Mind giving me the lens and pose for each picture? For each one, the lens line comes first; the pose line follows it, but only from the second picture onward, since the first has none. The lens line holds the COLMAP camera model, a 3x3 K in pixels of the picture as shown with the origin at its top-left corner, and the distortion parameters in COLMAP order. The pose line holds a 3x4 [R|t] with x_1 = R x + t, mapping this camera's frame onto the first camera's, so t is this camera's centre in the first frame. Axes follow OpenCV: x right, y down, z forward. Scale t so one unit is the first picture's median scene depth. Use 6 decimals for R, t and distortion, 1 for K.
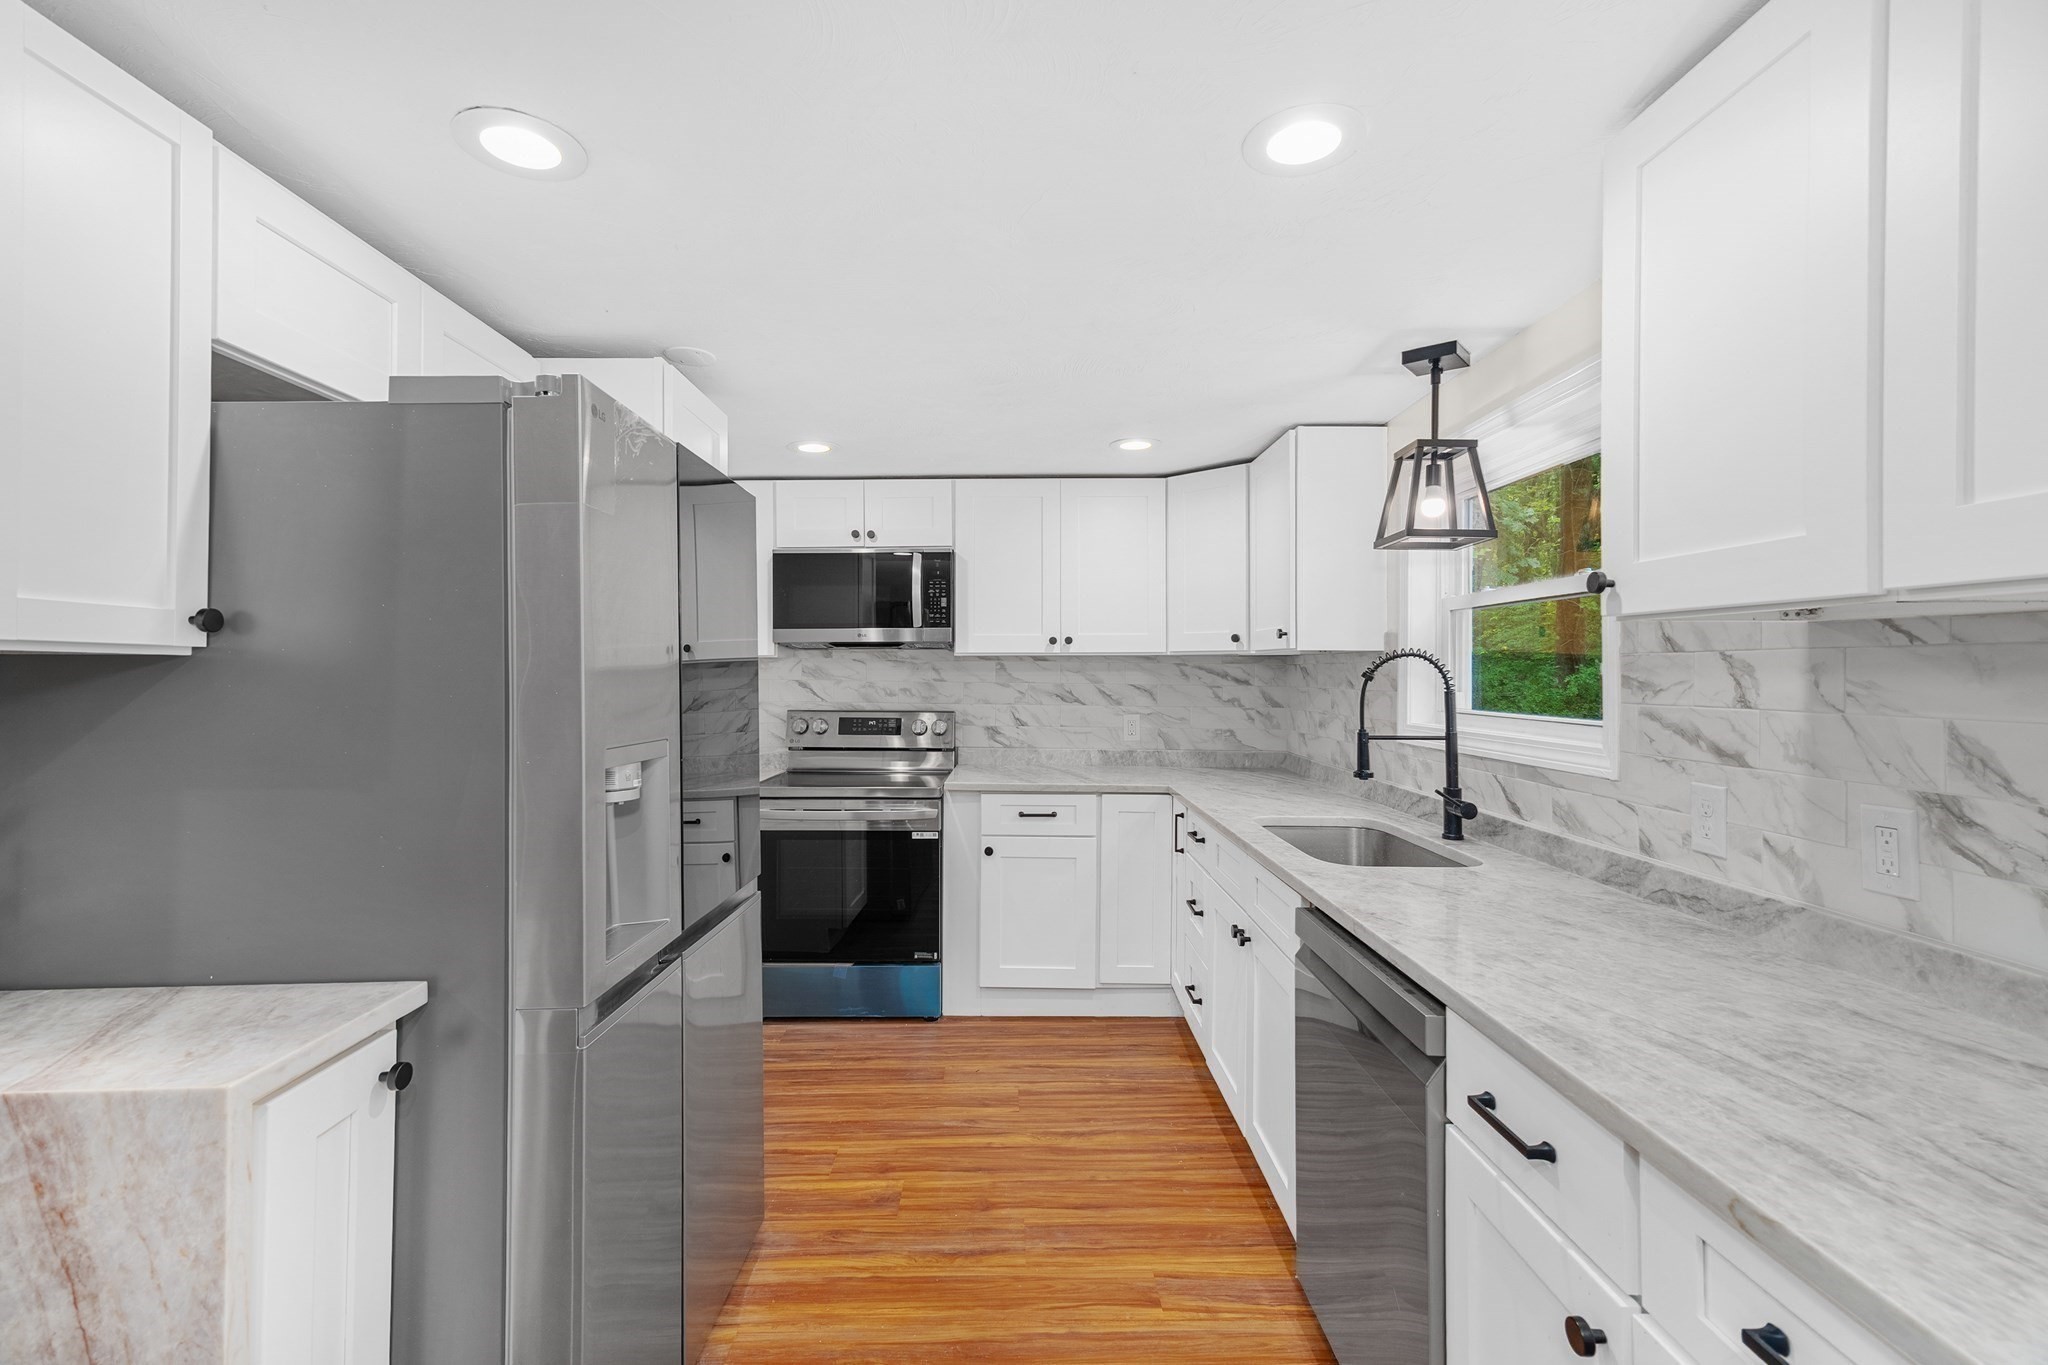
lens RADIAL K [[929.1, 0, 1015.7], [0, 929.1, 672.8], [0, 0, 1]] dist [0.020521, 0.001192]
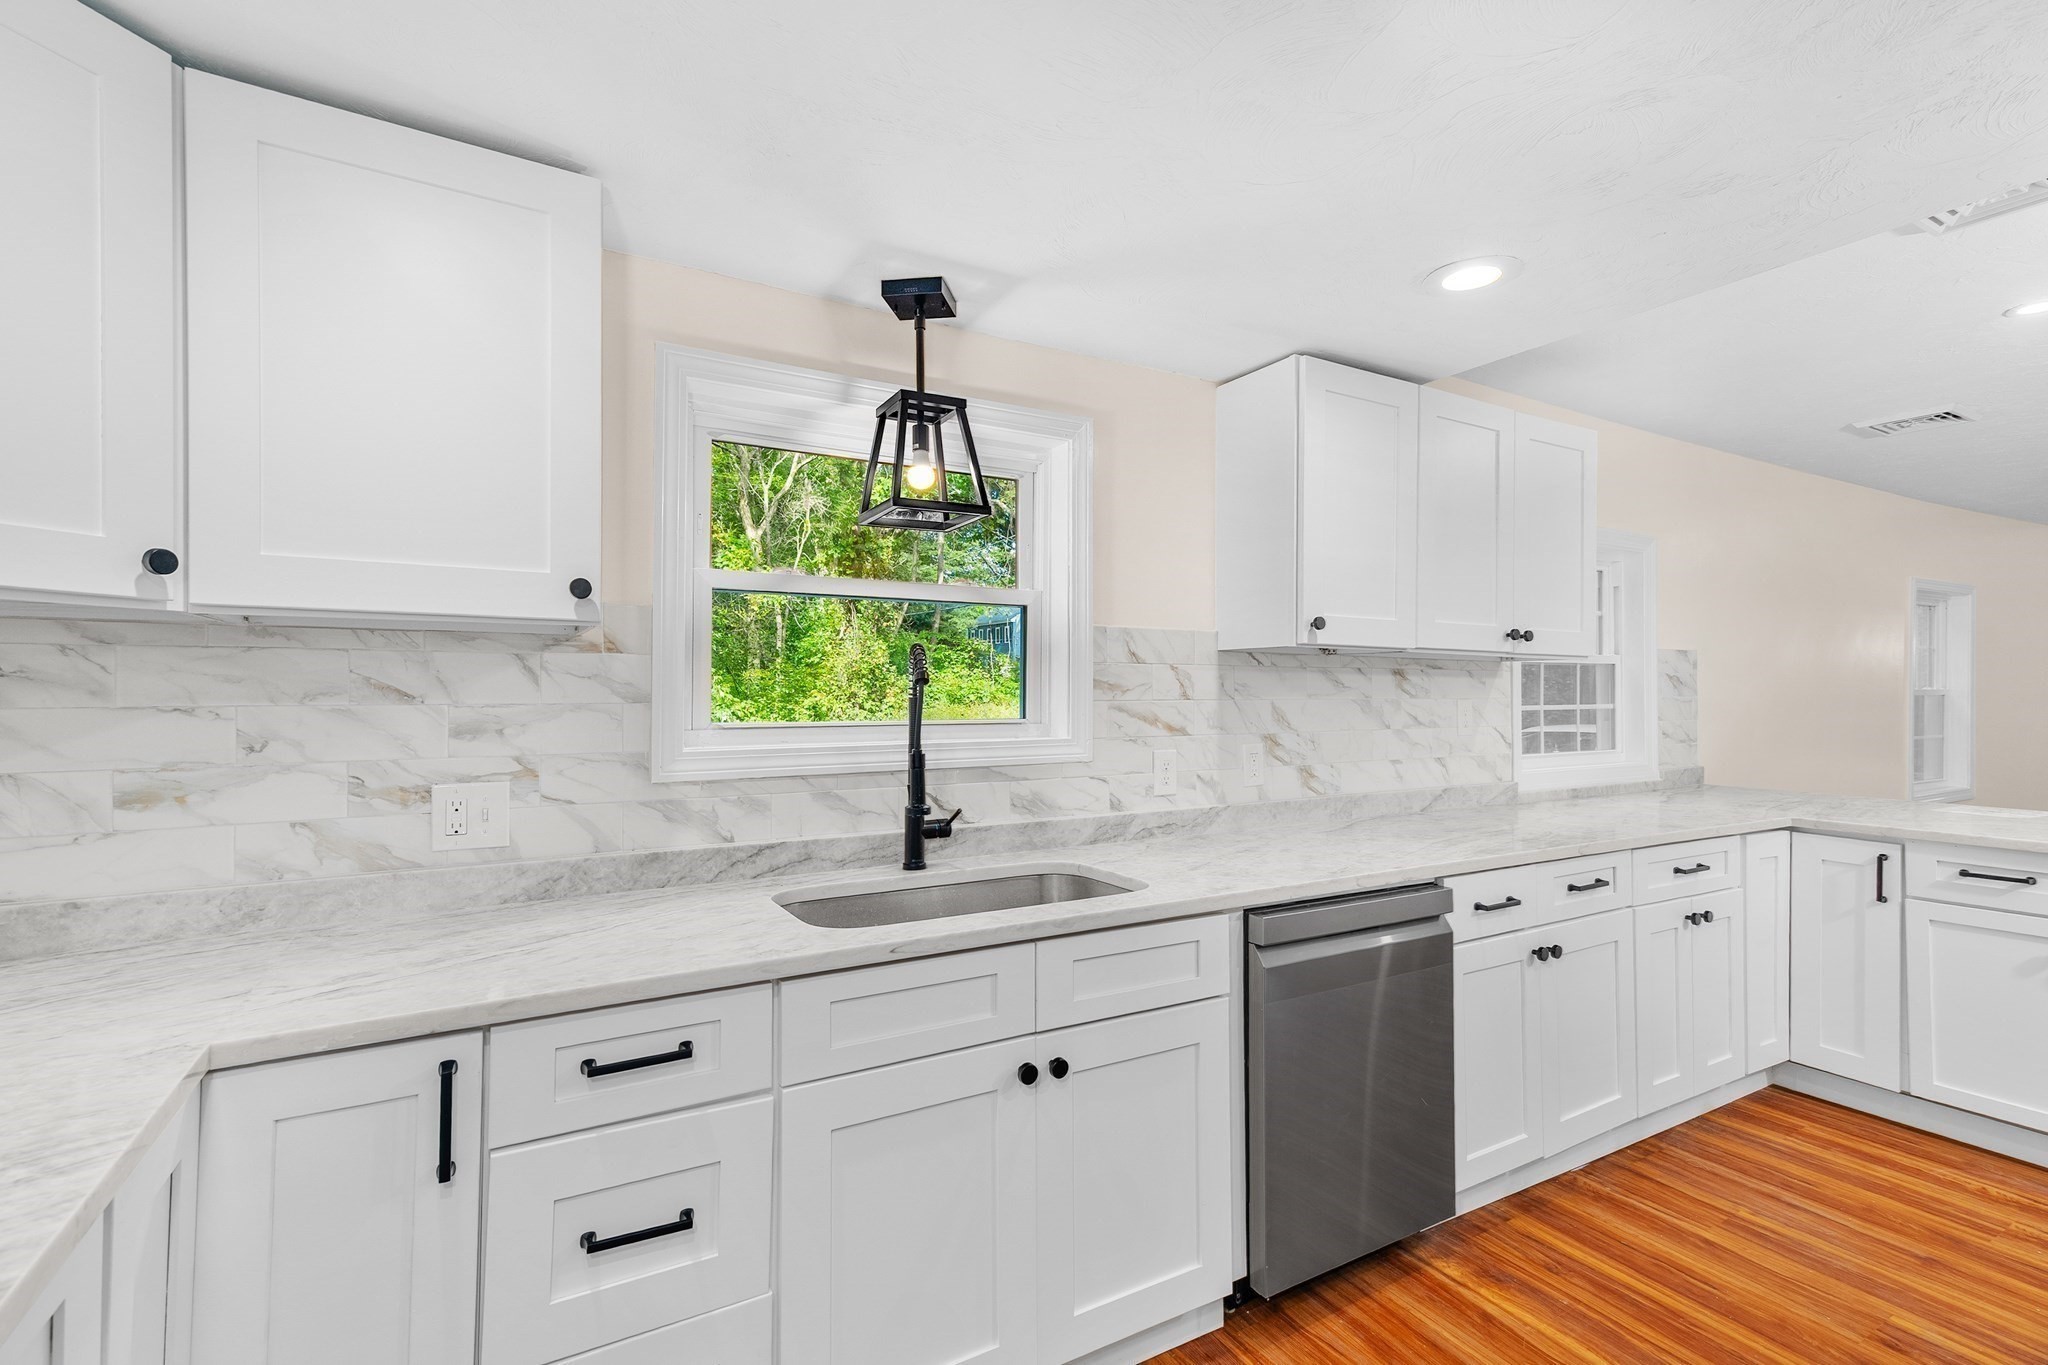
lens RADIAL K [[929.1, 0, 1021.9], [0, 929.1, 688.6], [0, 0, 1]] dist [0.020521, 0.001192]
pose [[-0.498464, -0.000149, 0.866911, -0.222455], [-0.001076, 0.999999, -0.000447, 0.008768], [-0.866910, -0.001156, -0.498463, 0.928087]]
